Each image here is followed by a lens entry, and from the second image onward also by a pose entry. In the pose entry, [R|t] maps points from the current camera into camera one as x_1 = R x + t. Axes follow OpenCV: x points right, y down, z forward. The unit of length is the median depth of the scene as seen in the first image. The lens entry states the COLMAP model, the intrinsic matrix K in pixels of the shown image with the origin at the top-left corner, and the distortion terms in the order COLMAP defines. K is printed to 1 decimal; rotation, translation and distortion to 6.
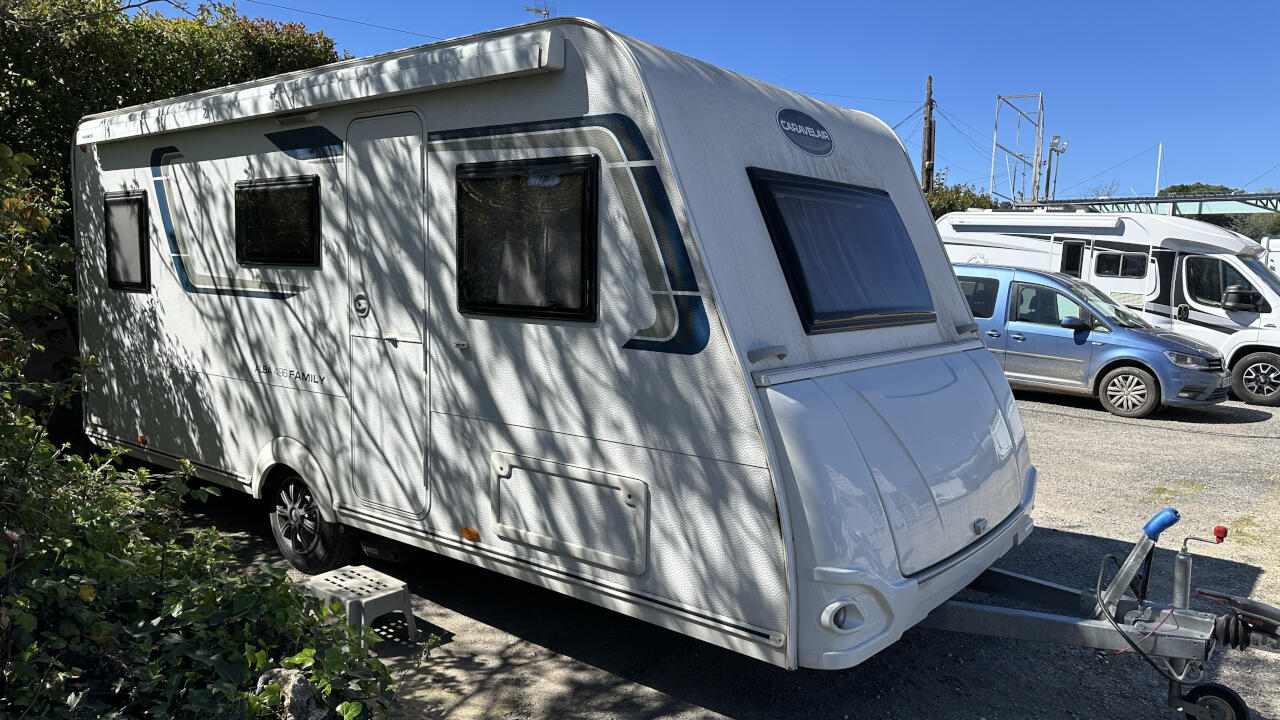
lens RADIAL K [[938.7, 0, 640.0], [0, 938.7, 360.0], [0, 0, 1]] dist [-0.001225, 0.000971]
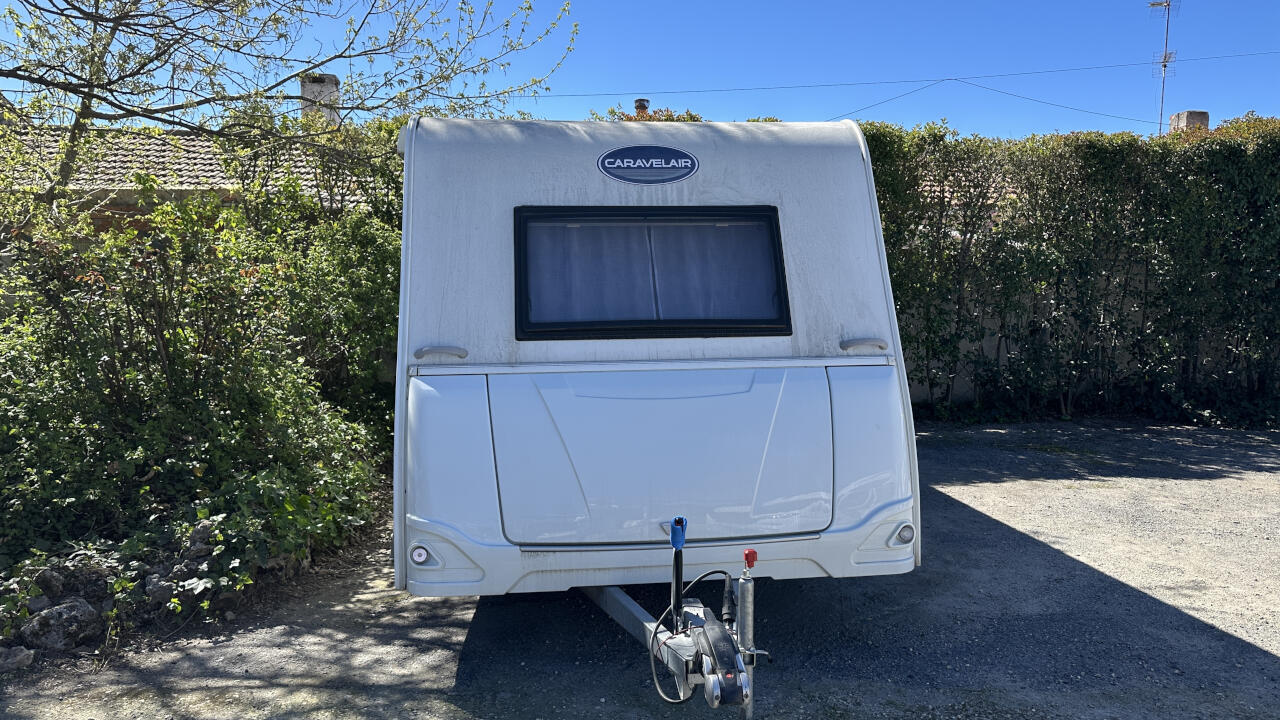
lens RADIAL K [[938.7, 0, 640.0], [0, 938.7, 360.0], [0, 0, 1]] dist [-0.001225, 0.000971]
pose [[0.715166, 0.028146, -0.698387, 1.107128], [-0.051347, 0.998605, -0.012336, 0.005282], [0.697066, 0.044682, 0.715614, 0.229645]]
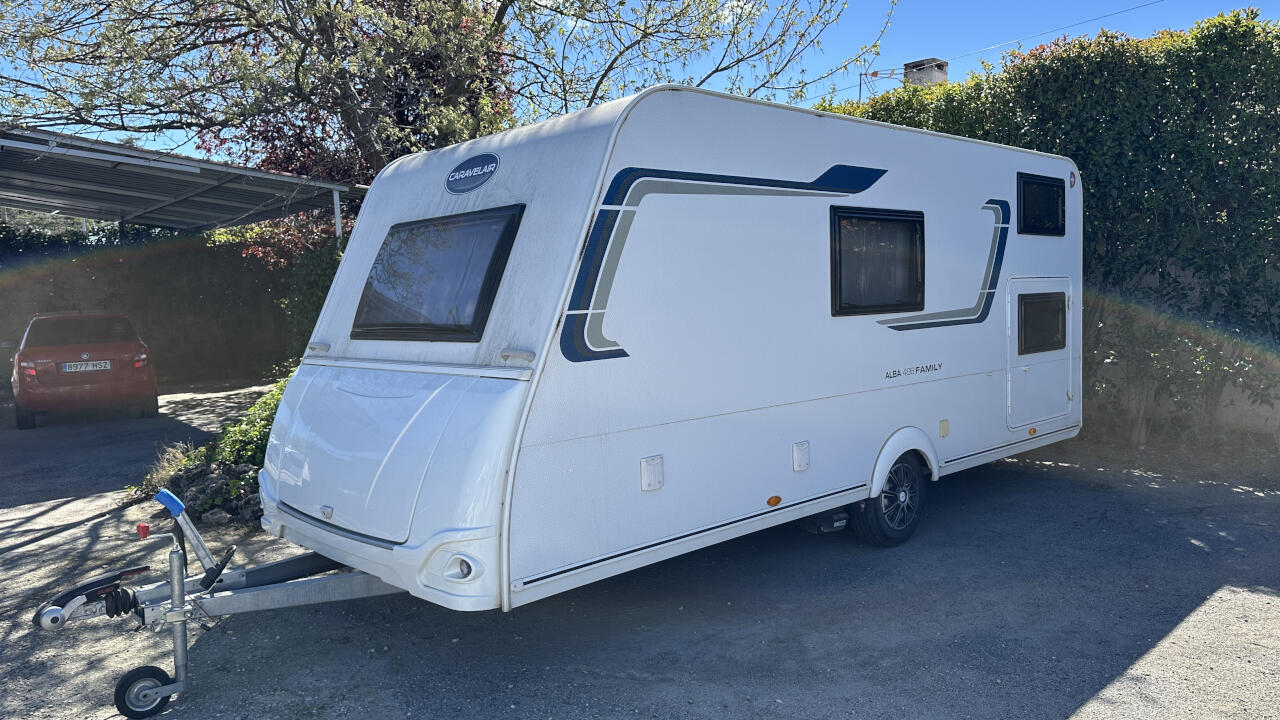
lens RADIAL K [[938.7, 0, 640.0], [0, 938.7, 360.0], [0, 0, 1]] dist [-0.001225, 0.000971]
pose [[-0.126545, 0.057257, -0.990307, 1.520136], [-0.075712, 0.994863, 0.067196, -0.122945], [0.989067, 0.083481, -0.121560, 1.574833]]
